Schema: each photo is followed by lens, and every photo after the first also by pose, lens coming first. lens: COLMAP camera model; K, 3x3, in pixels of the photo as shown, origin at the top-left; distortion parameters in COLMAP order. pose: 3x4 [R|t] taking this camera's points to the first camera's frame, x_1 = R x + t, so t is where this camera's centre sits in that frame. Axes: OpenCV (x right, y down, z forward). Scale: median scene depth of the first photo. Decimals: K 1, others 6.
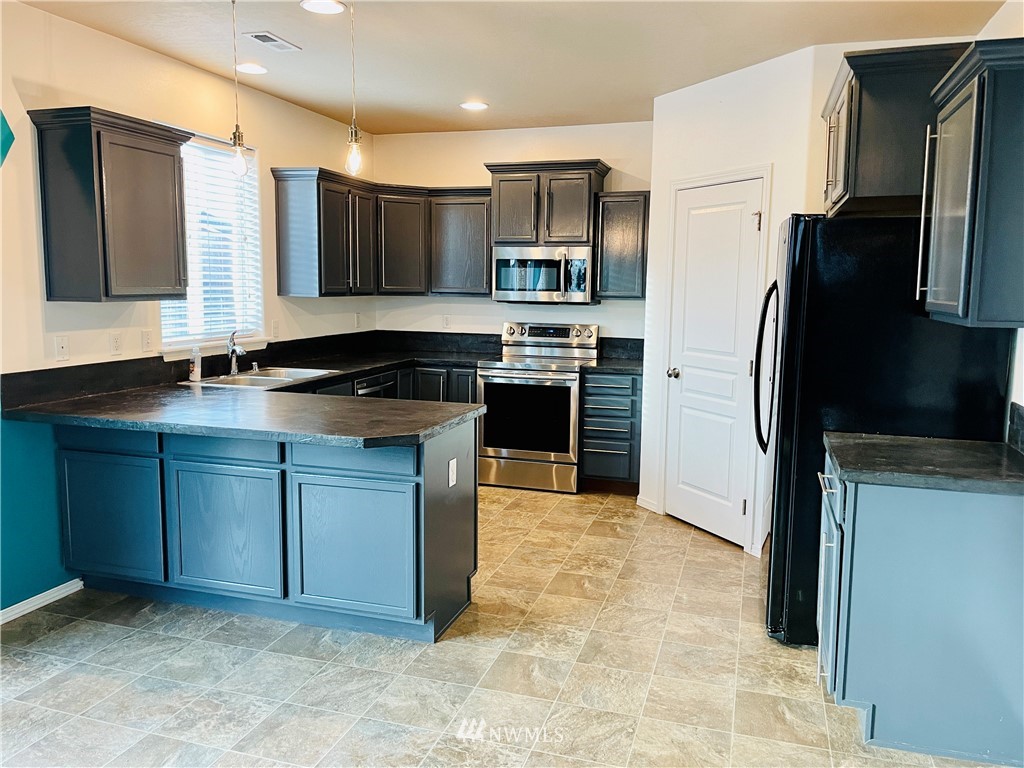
lens RADIAL K [[773.8, 0, 519.4], [0, 773.8, 372.9], [0, 0, 1]] dist [0.069533, -0.089172]
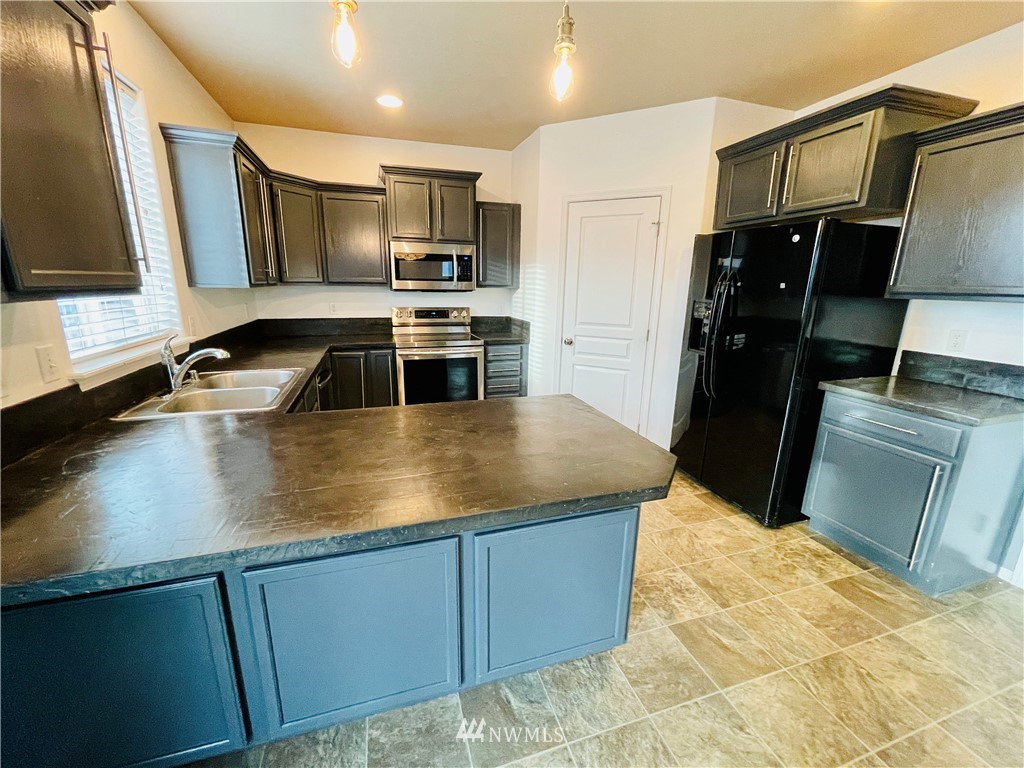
lens RADIAL K [[413.8, 0, 507.1], [0, 413.8, 380.1], [0, 0, 1]] dist [-0.003290, 0.000853]
pose [[0.822161, -0.132916, 0.553520, -0.326366], [0.062203, 0.987513, 0.144738, -0.048033], [-0.565846, -0.084568, 0.820162, 0.482220]]
